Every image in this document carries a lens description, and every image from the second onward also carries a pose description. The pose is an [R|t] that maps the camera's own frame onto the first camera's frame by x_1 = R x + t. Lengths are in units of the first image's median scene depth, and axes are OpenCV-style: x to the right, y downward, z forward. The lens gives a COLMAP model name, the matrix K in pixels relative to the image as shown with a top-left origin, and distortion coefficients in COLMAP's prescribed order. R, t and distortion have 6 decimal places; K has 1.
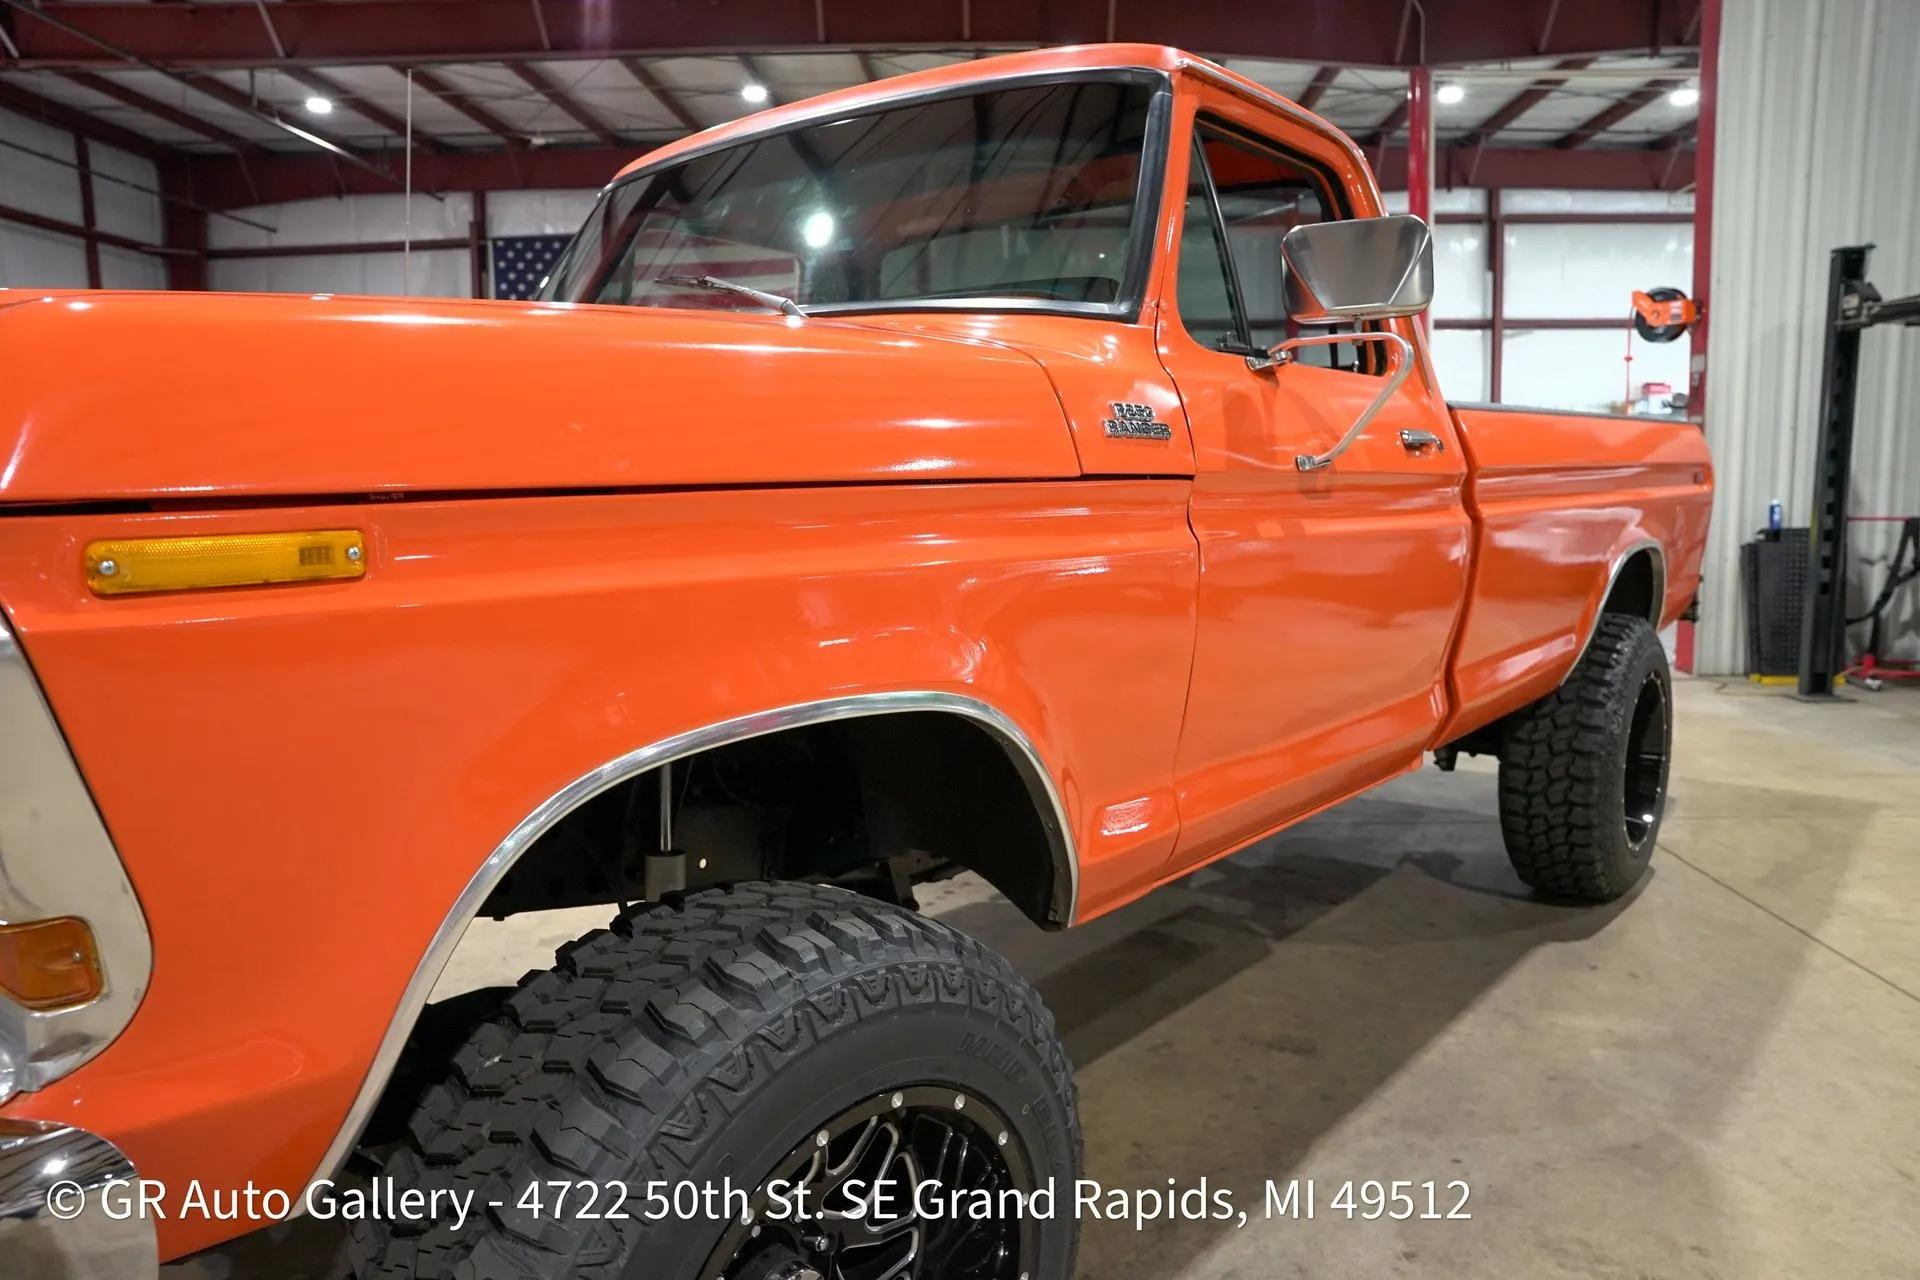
lens RADIAL K [[1316.1, 0, 962.1], [0, 1316.1, 639.9], [0, 0, 1]] dist [-0.142453, 0.111445]
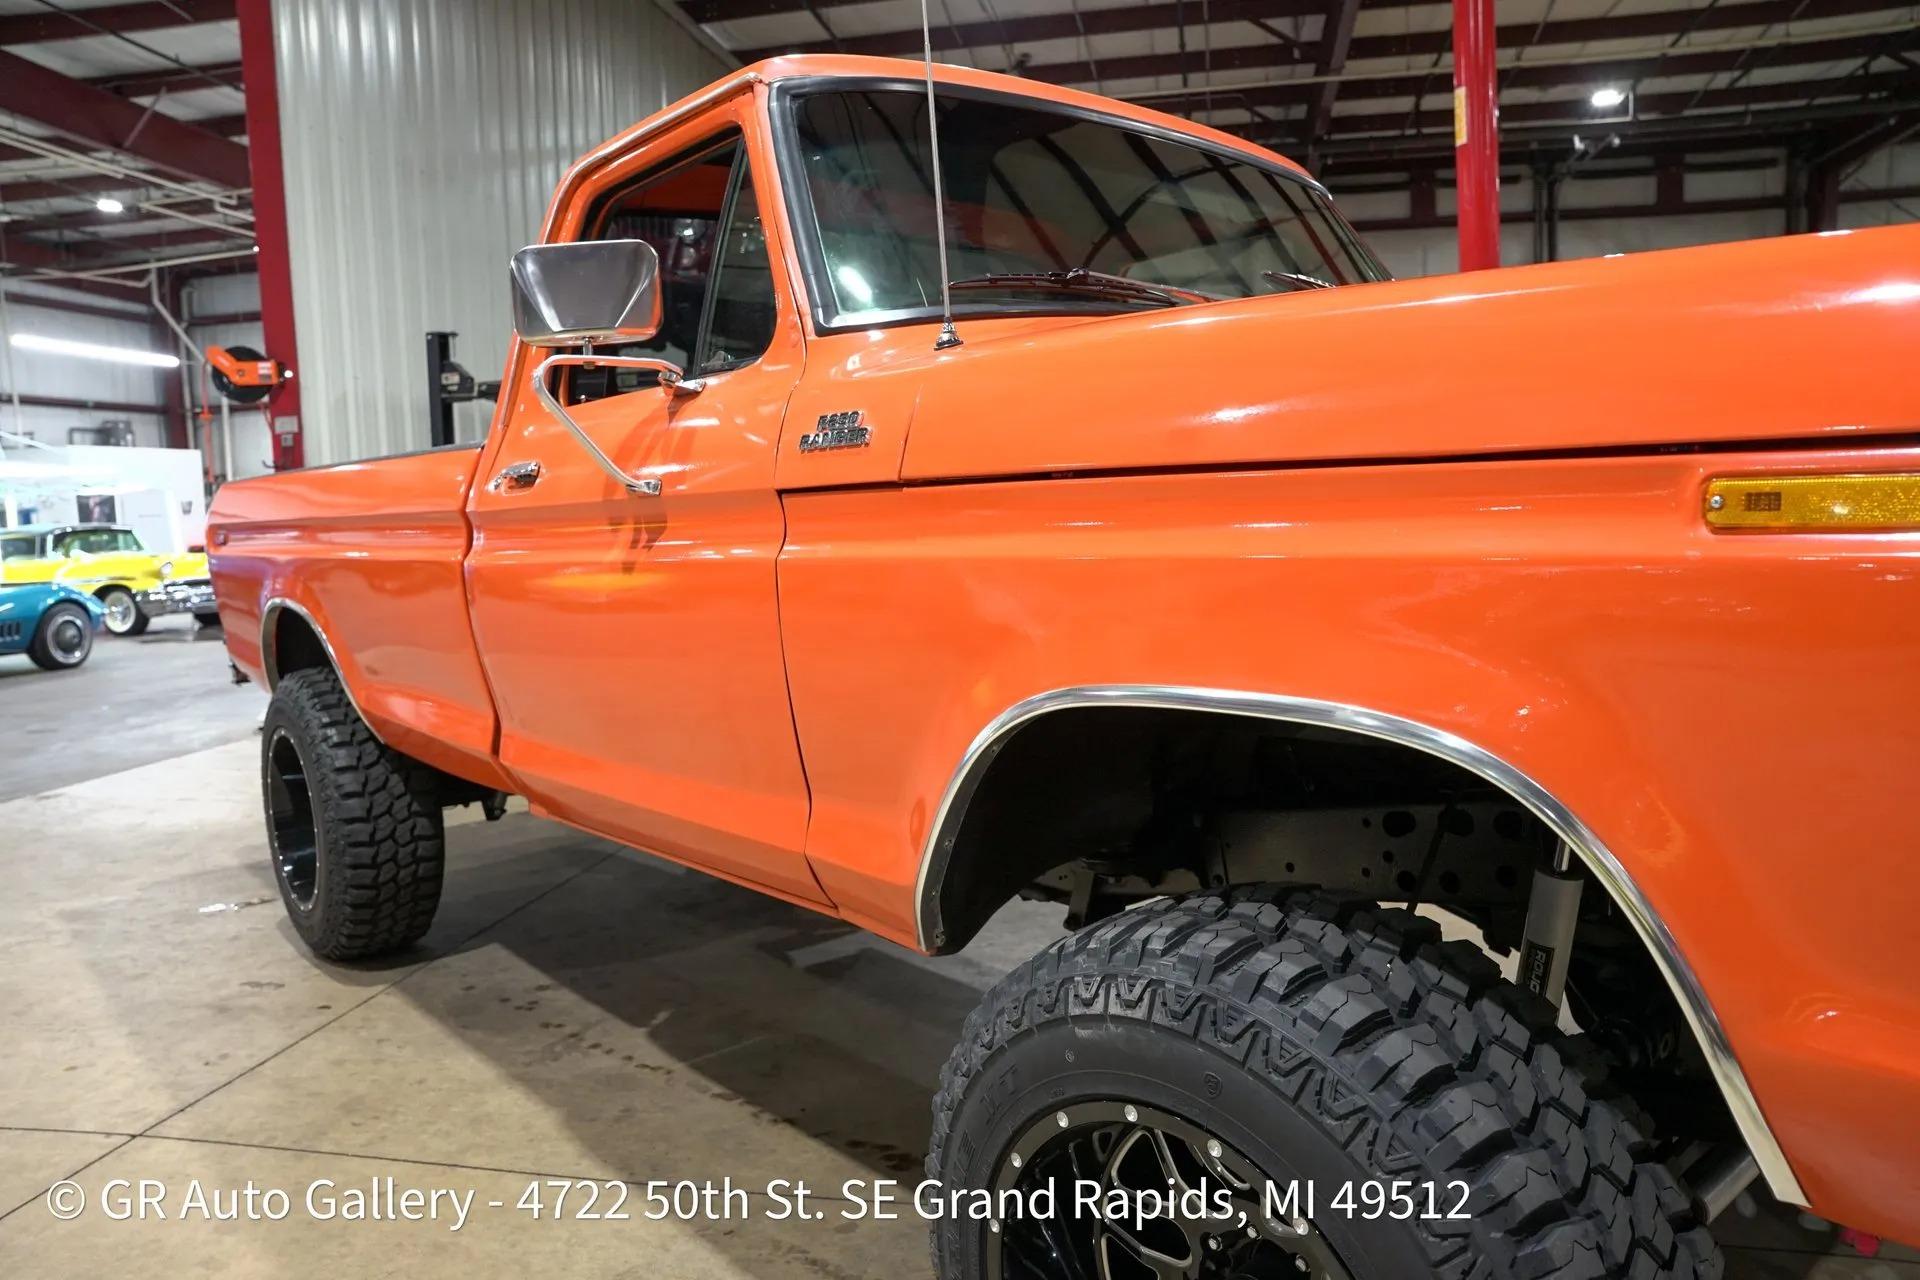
lens RADIAL K [[1316.1, 0, 964.4], [0, 1316.1, 639.1], [0, 0, 1]] dist [-0.142453, 0.111445]
pose [[0.140605, -0.091699, 0.985810, -0.995020], [0.156307, 0.985271, 0.069355, -0.087940], [-0.977650, 0.144337, 0.152867, 0.889163]]
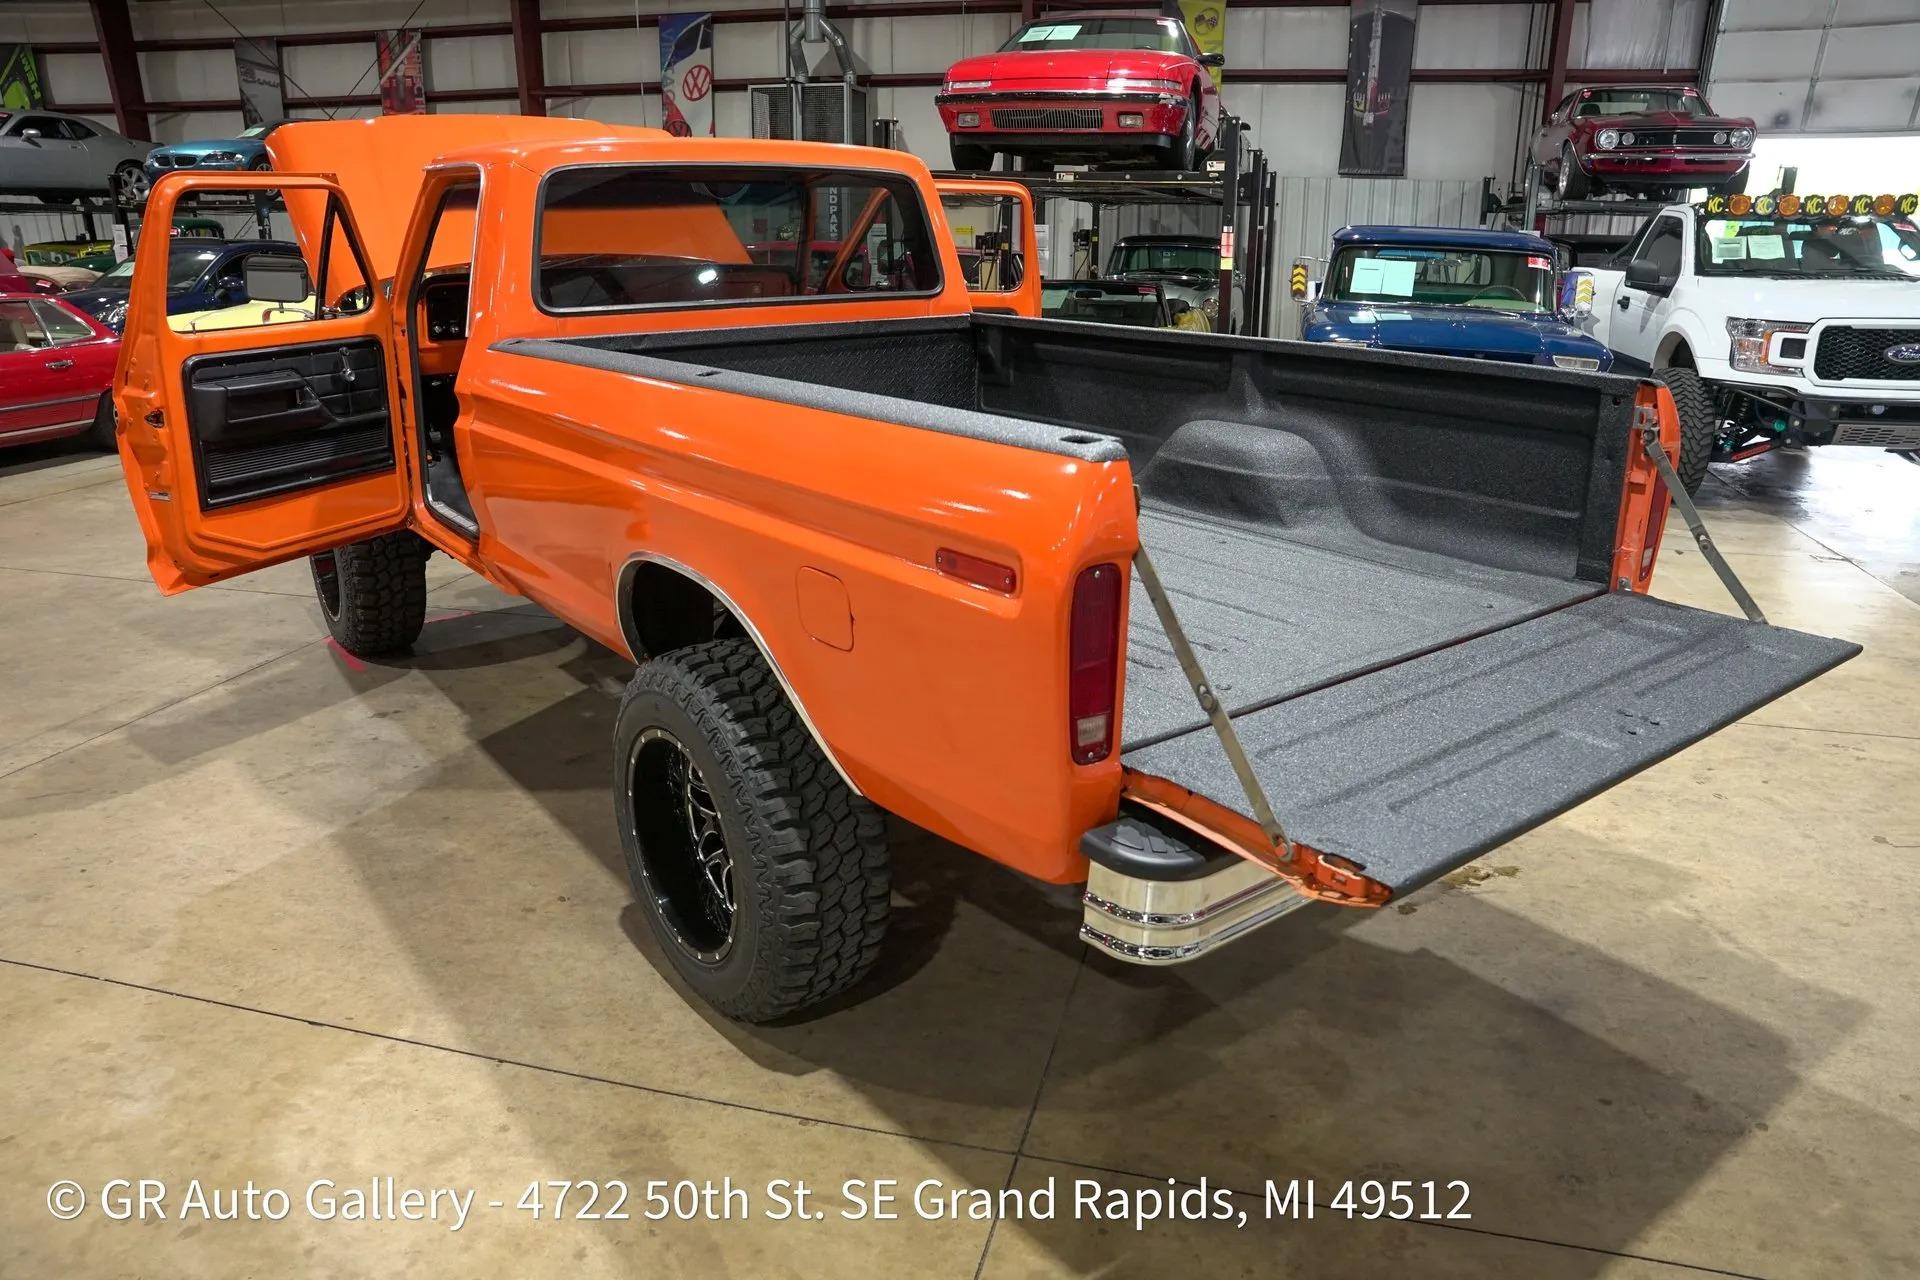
lens RADIAL K [[1316.1, 0, 961.1], [0, 1316.1, 640.6], [0, 0, 1]] dist [-0.142453, 0.111445]
pose [[-0.200101, 0.315310, -0.927652, 1.542667], [-0.128035, 0.930267, 0.343817, -0.398639], [0.971374, 0.187570, -0.145776, 1.635160]]
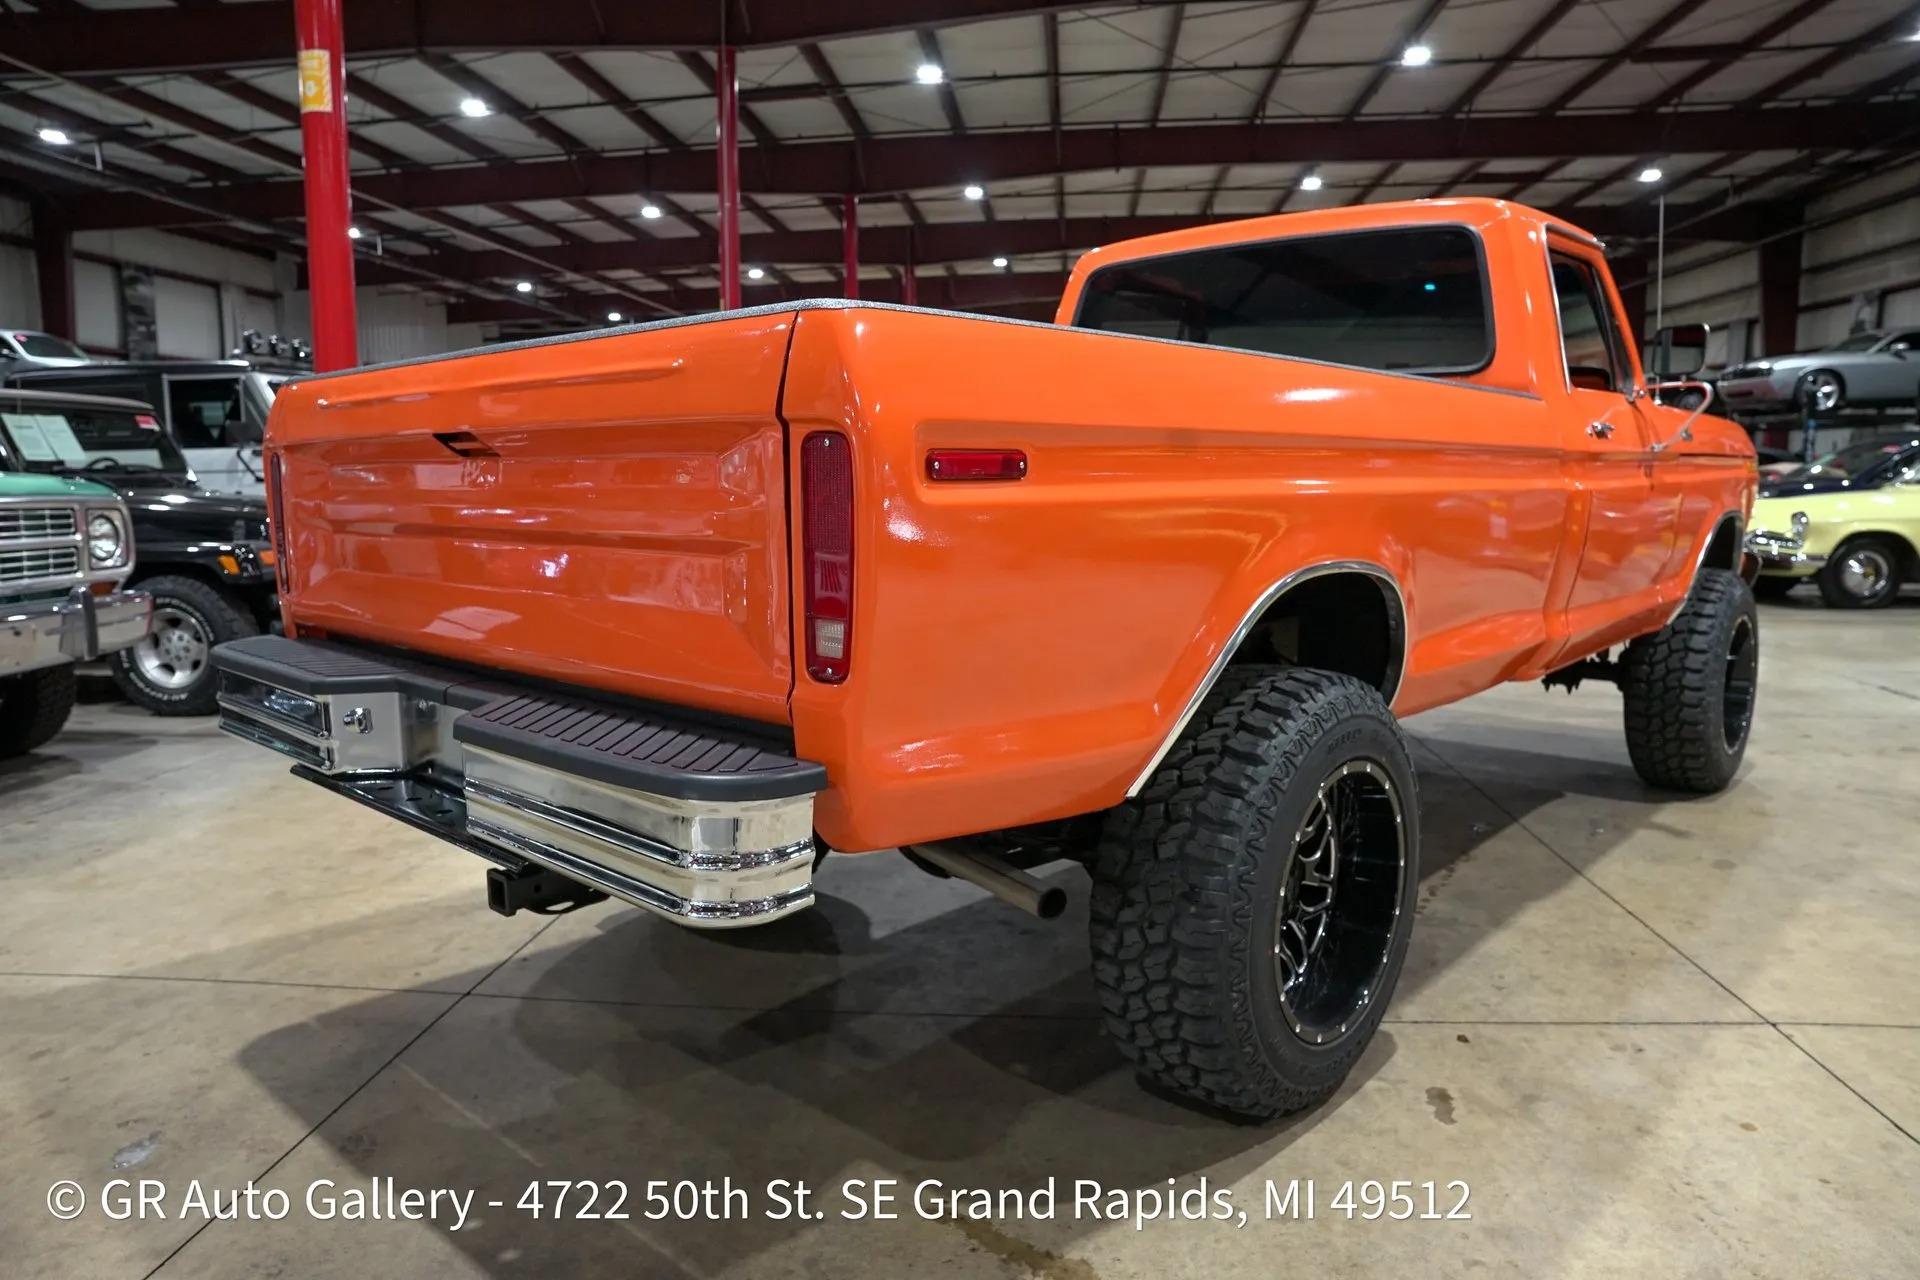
lens RADIAL K [[1316.1, 0, 966.6], [0, 1316.1, 641.4], [0, 0, 1]] dist [-0.142453, 0.111445]
pose [[-0.999223, 0.020262, 0.033805, 0.373236], [0.028089, 0.967785, 0.250206, -0.307535], [-0.027646, 0.250962, -0.967602, 2.555981]]
